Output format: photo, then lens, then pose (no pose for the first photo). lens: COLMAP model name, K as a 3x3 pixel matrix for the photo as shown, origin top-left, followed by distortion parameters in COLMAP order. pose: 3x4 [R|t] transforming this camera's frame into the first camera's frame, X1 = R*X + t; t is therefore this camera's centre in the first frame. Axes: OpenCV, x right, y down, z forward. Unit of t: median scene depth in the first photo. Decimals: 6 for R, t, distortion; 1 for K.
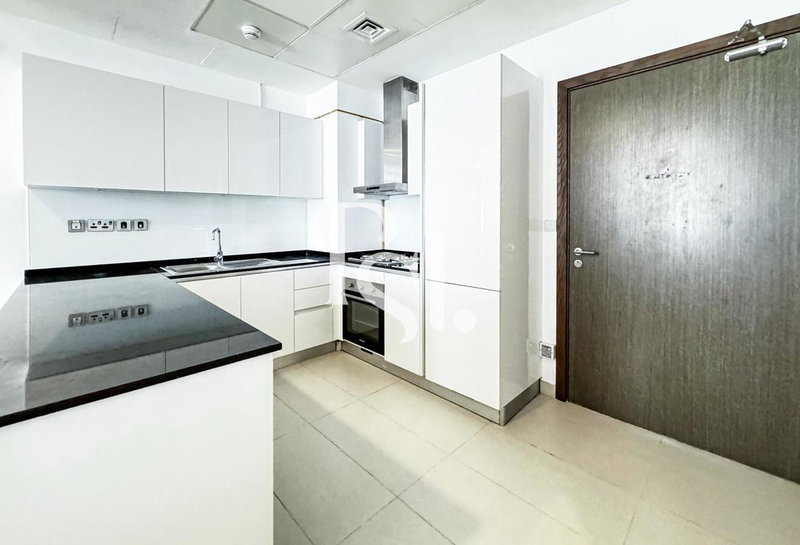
lens RADIAL K [[335.2, 0, 410.1], [0, 335.2, 221.6], [0, 0, 1]] dist [-0.000119, -0.000256]
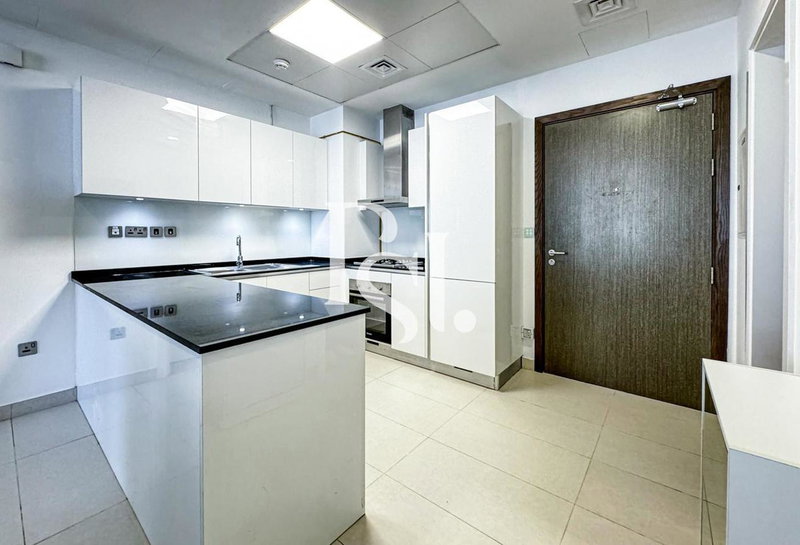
lens RADIAL K [[329.1, 0, 408.5], [0, 329.1, 231.7], [0, 0, 1]] dist [0.000062, -0.000028]
pose [[0.994353, 0.001707, 0.106106, -0.161942], [-0.000613, 0.999946, -0.010344, 0.023346], [-0.106118, 0.010221, 0.994301, -0.172998]]
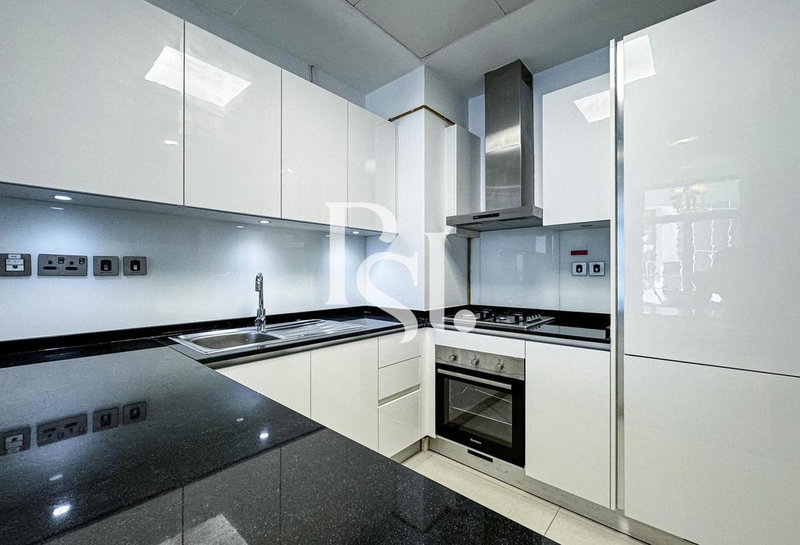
lens RADIAL K [[335.2, 0, 415.4], [0, 335.2, 270.7], [0, 0, 1]] dist [-0.001128, -0.000223]
pose [[0.997294, 0.003818, 0.073412, -0.399156], [-0.003025, 0.999936, -0.010913, 0.026343], [-0.073449, 0.010662, 0.997242, 0.421573]]
